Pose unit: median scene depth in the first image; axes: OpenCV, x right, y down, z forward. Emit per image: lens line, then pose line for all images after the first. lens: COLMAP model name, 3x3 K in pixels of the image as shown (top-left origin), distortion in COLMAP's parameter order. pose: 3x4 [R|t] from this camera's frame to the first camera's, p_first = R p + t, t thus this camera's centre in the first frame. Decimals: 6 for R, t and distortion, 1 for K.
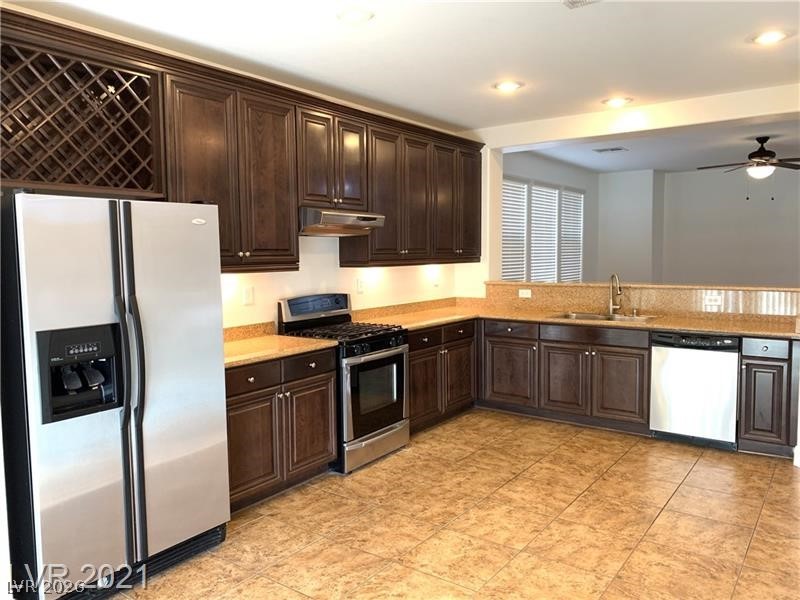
lens RADIAL K [[615.2, 0, 398.8], [0, 615.2, 294.8], [0, 0, 1]] dist [0.017971, -0.012402]
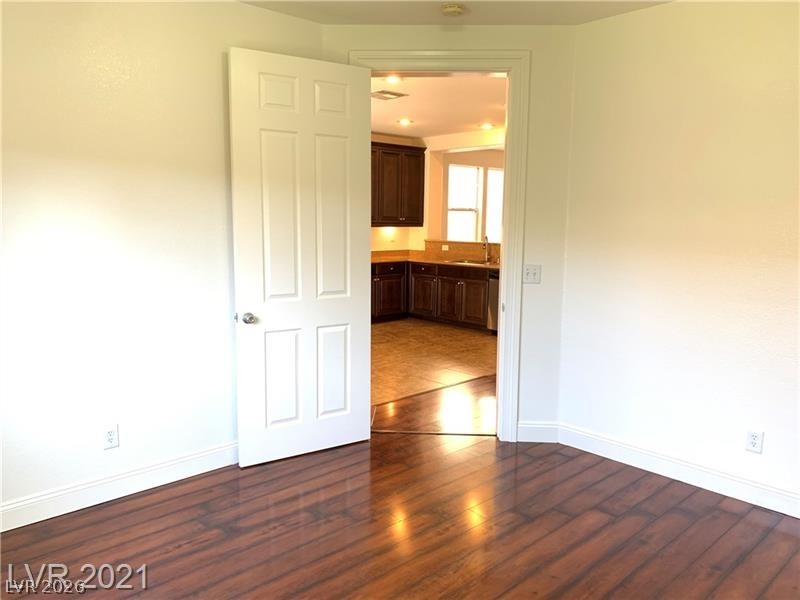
lens RADIAL K [[615.2, 0, 398.8], [0, 615.2, 294.8], [0, 0, 1]] dist [0.017971, -0.012402]
pose [[0.982429, 0.047009, -0.180618, 0.520743], [-0.037886, 0.997842, 0.053634, 0.051520], [0.182749, -0.045849, 0.982090, -0.747841]]
